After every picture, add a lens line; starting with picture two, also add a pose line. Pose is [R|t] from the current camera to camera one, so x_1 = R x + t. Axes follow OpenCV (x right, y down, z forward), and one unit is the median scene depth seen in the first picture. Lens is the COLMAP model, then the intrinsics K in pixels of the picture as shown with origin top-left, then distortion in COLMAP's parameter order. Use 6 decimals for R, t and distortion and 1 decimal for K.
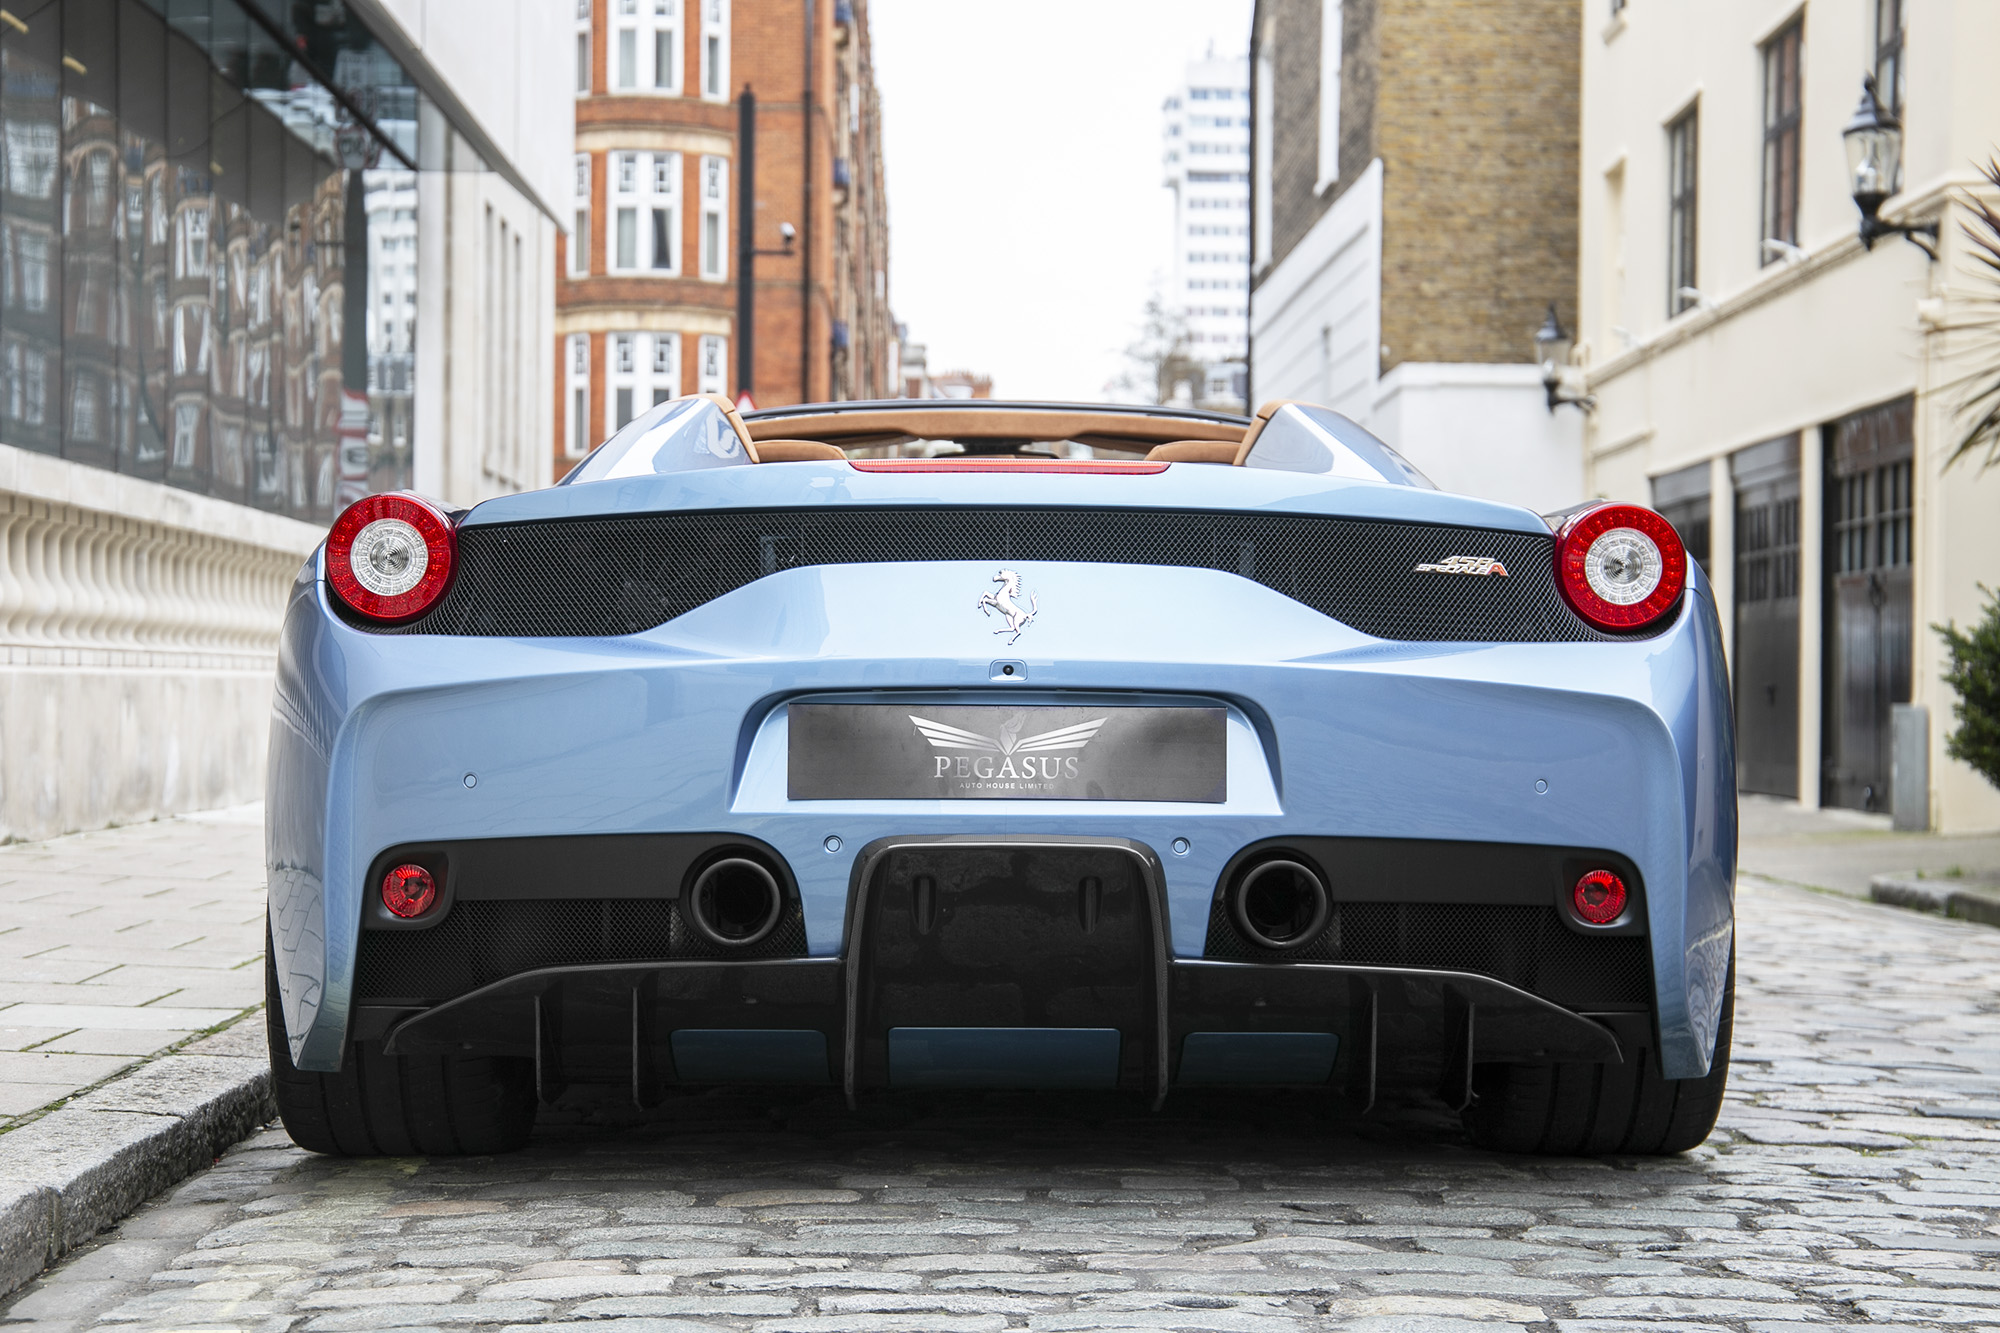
lens RADIAL K [[3650.7, 0, 1003.6], [0, 3650.7, 657.0], [0, 0, 1]] dist [0.233112, 0.000000]
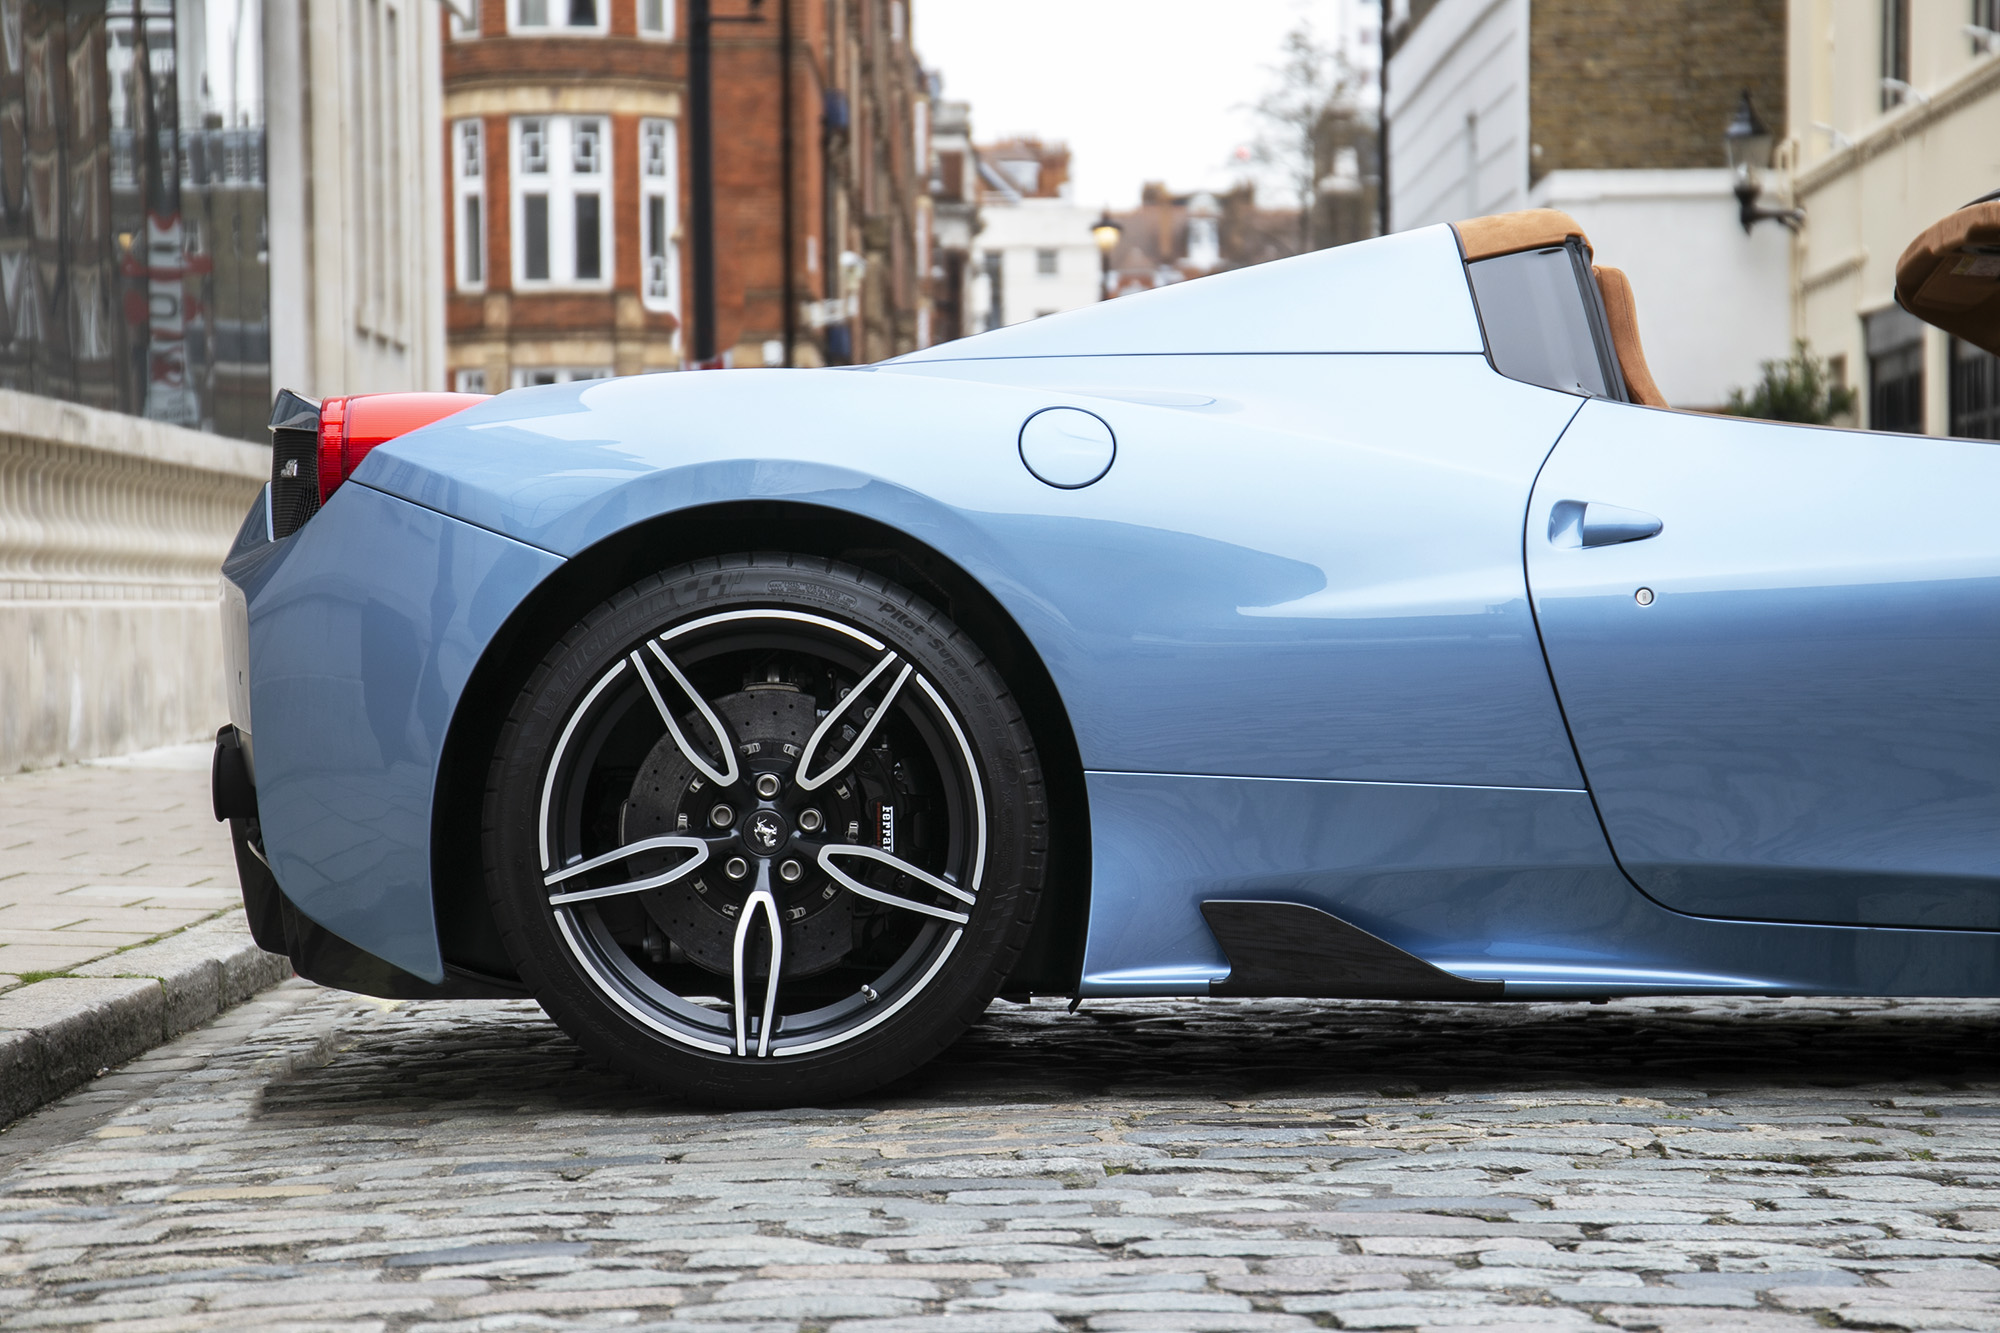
lens RADIAL K [[5504.5, 0, 999.5], [0, 5504.5, 665.8], [0, 0, 1]] dist [0.505426, 0.000000]
pose [[0.999623, -0.019137, -0.019663, 0.012908], [0.019521, 0.999619, 0.019524, -0.001286], [0.019282, -0.019901, 0.999616, -0.157985]]
